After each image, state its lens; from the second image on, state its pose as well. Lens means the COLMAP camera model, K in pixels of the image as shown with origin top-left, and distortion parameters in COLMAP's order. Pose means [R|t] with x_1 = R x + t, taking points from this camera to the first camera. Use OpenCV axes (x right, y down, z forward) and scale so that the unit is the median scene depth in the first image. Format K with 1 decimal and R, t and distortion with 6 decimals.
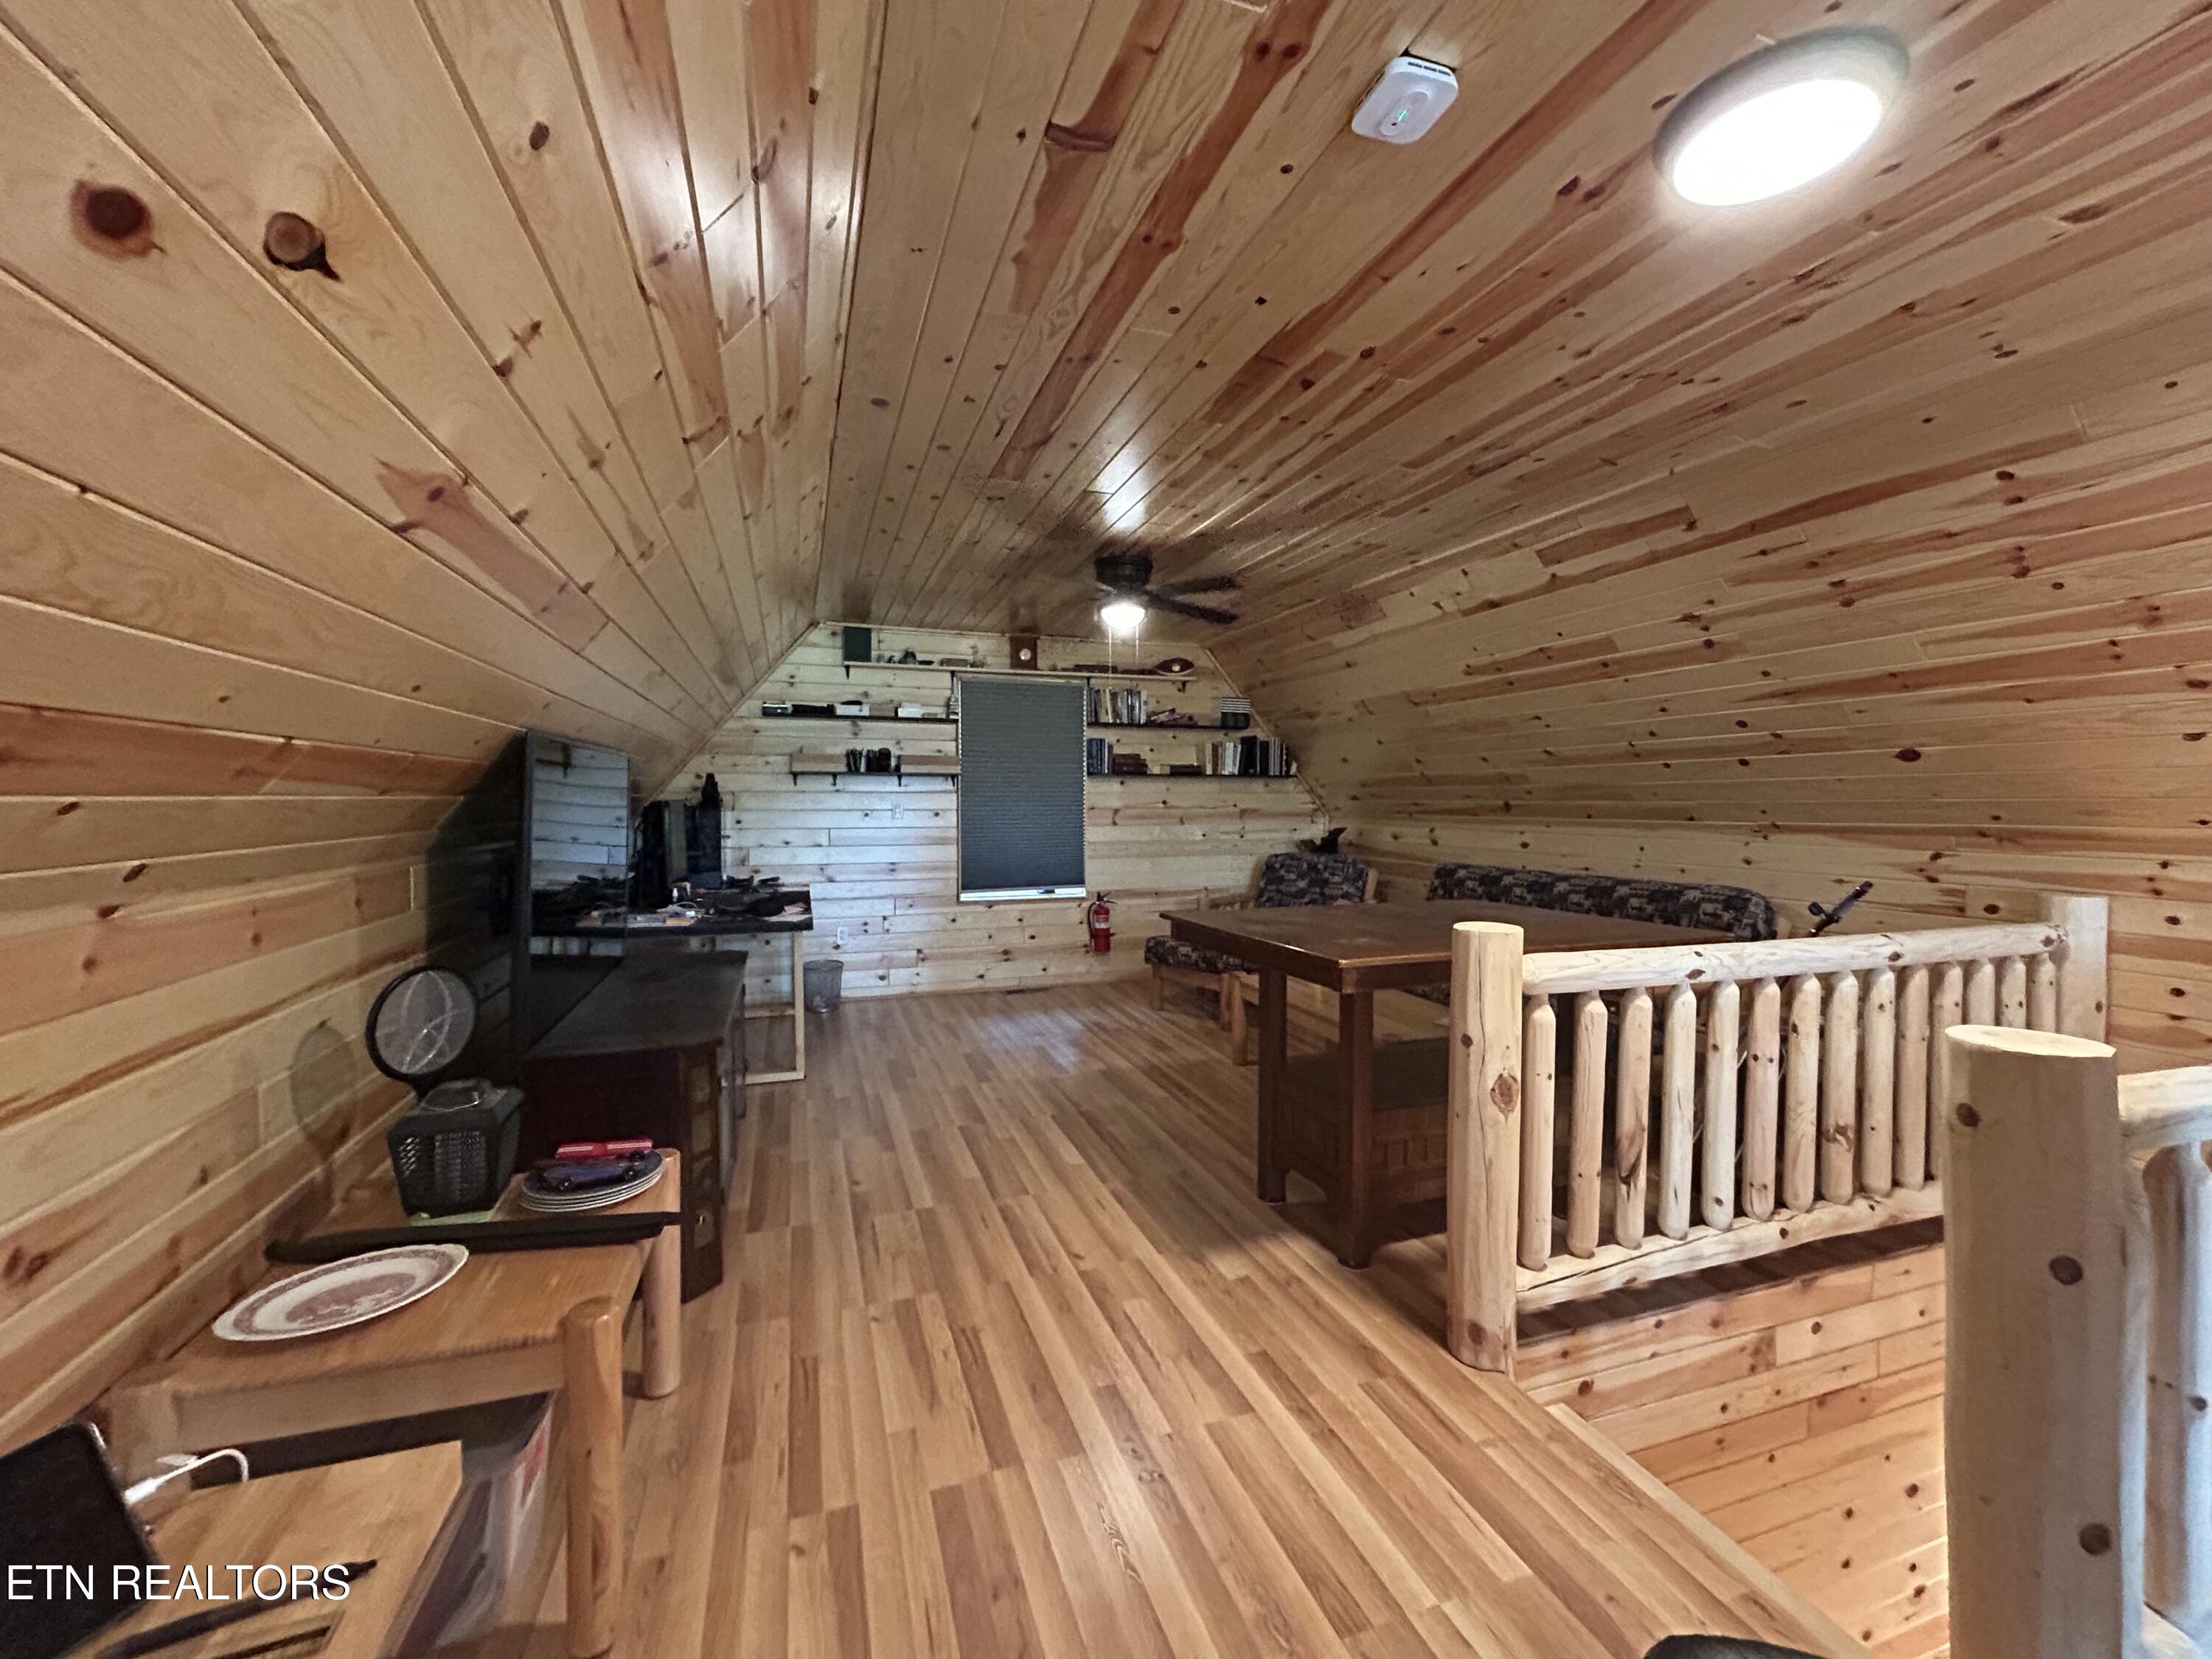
lens RADIAL K [[890.6, 0, 1085.6], [0, 890.6, 837.5], [0, 0, 1]] dist [0.000055, -0.000041]
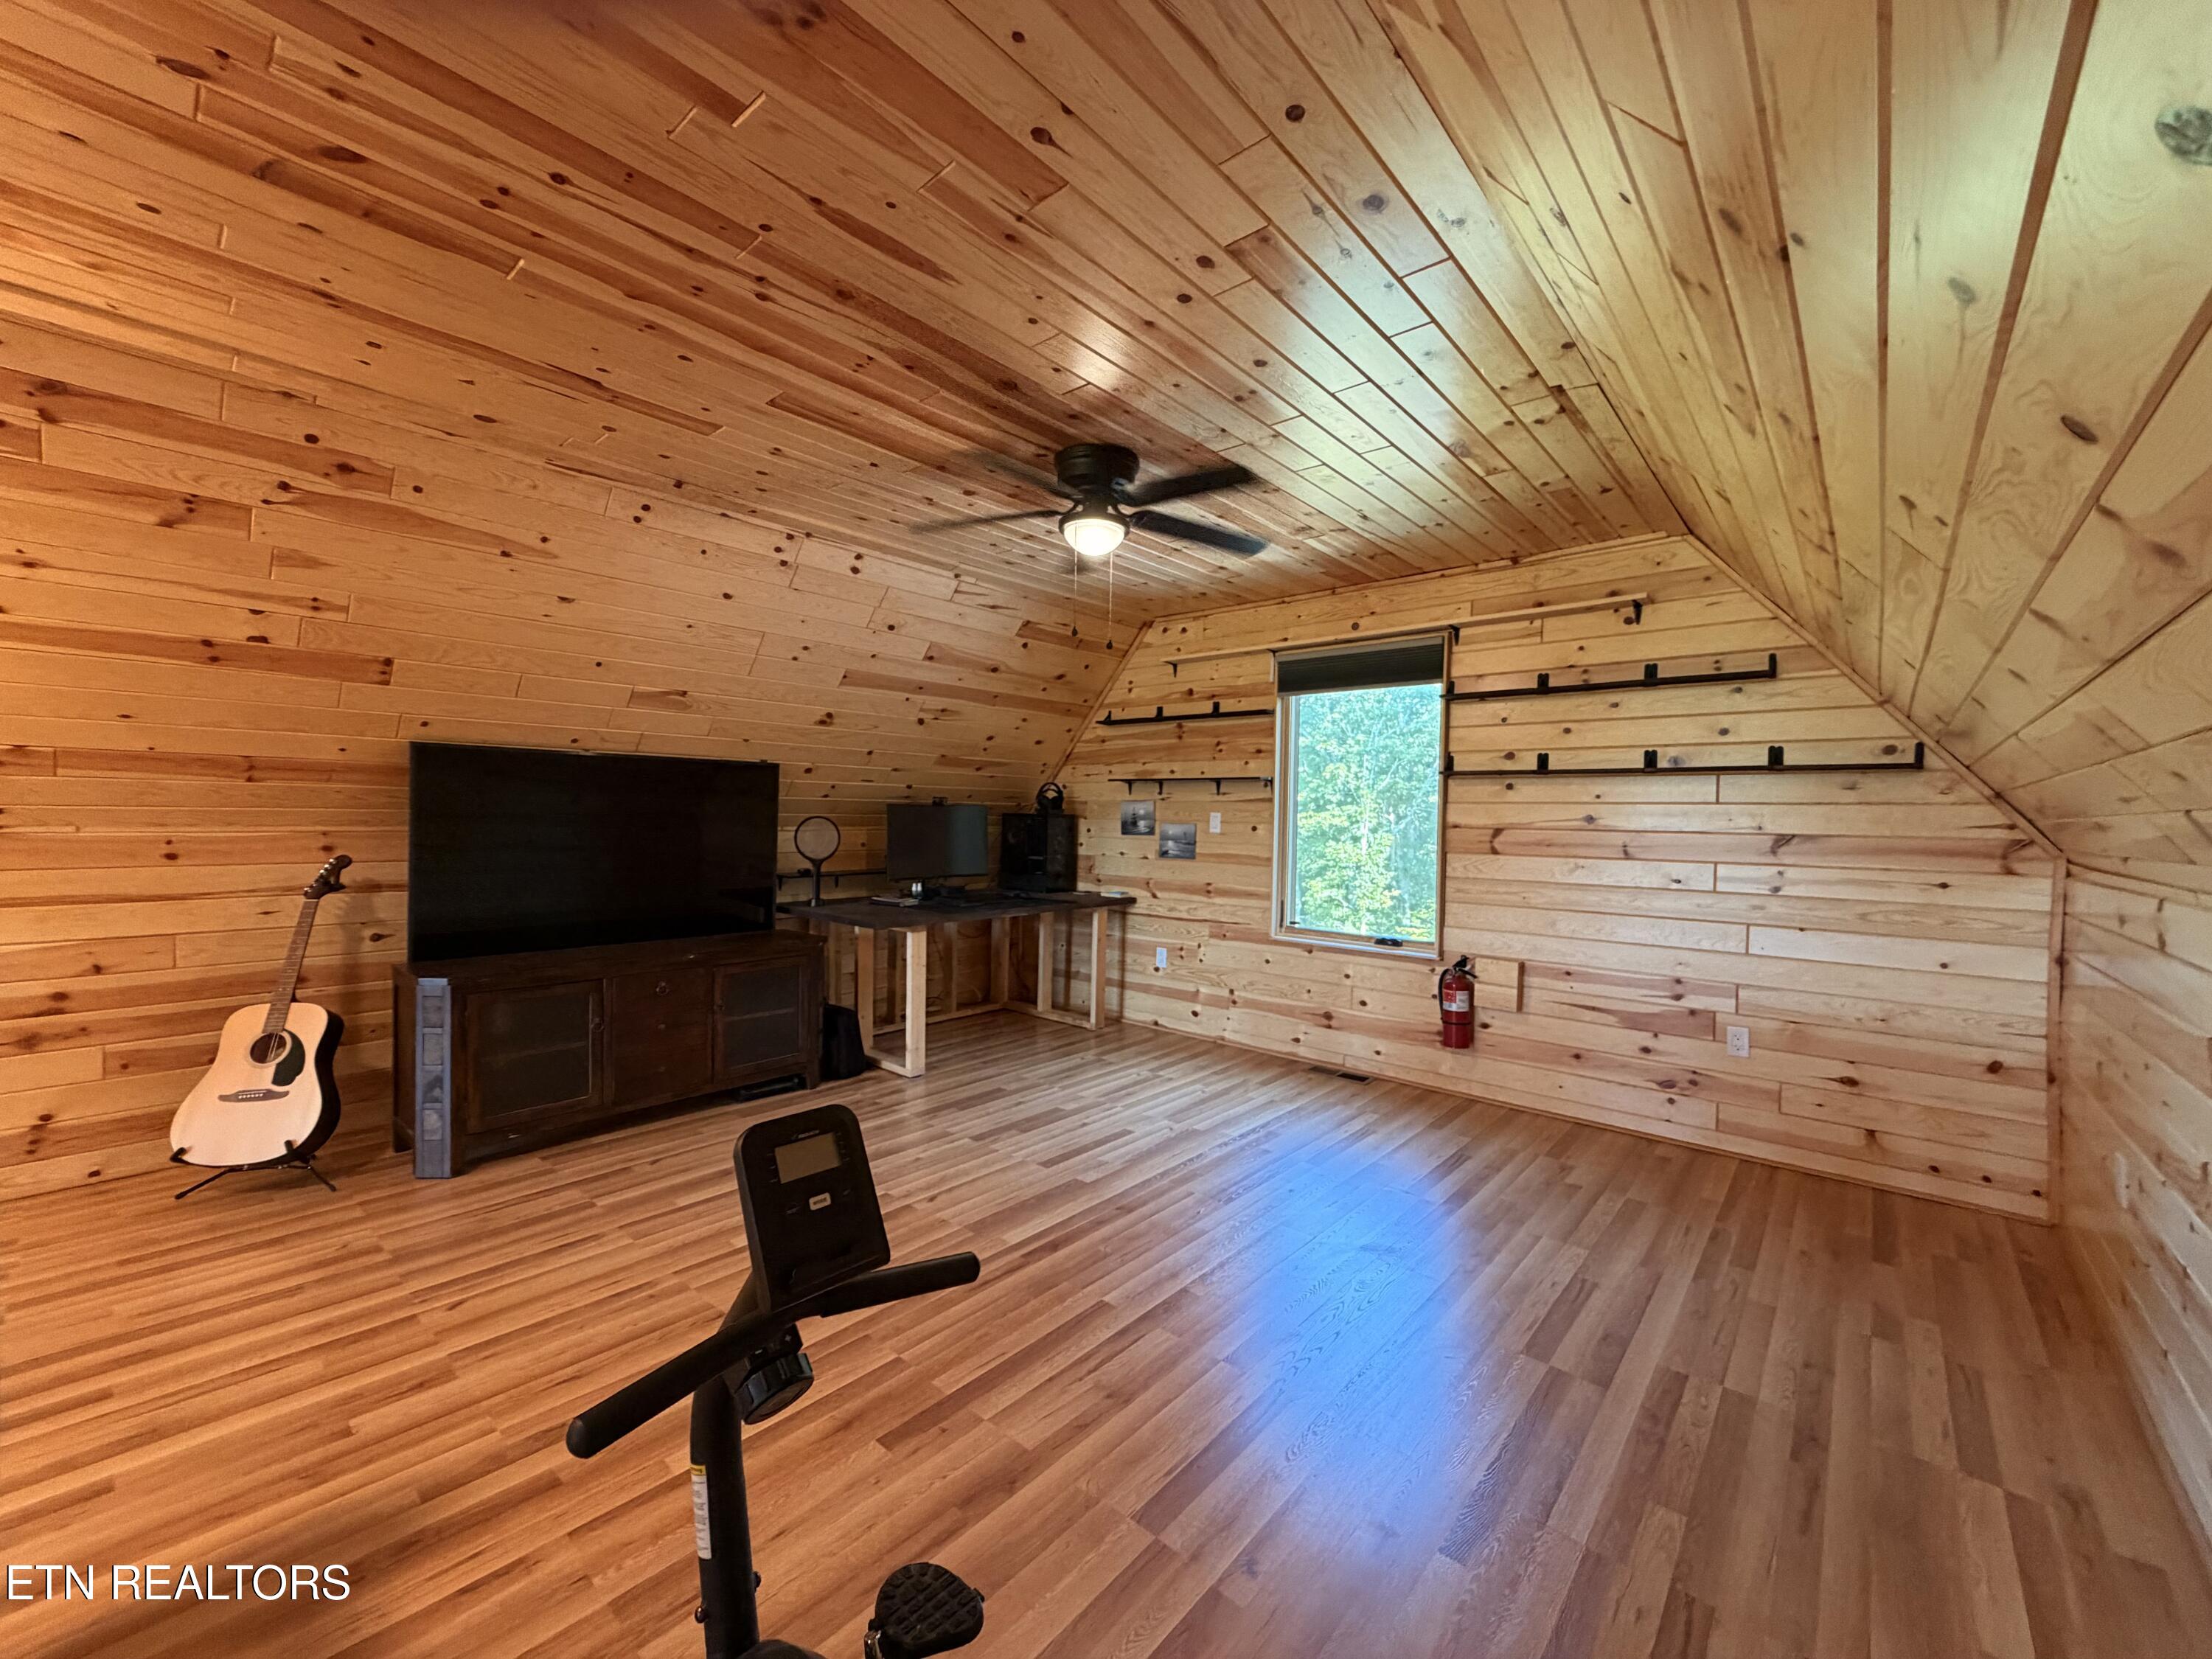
lens RADIAL K [[879.7, 0, 1106.4], [0, 879.7, 829.8], [0, 0, 1]] dist [0.000967, -0.000172]
pose [[0.509142, 0.025141, -0.860315, 0.764918], [-0.058955, 0.998244, -0.005718, -0.018873], [0.858661, 0.053631, 0.509730, 0.794906]]
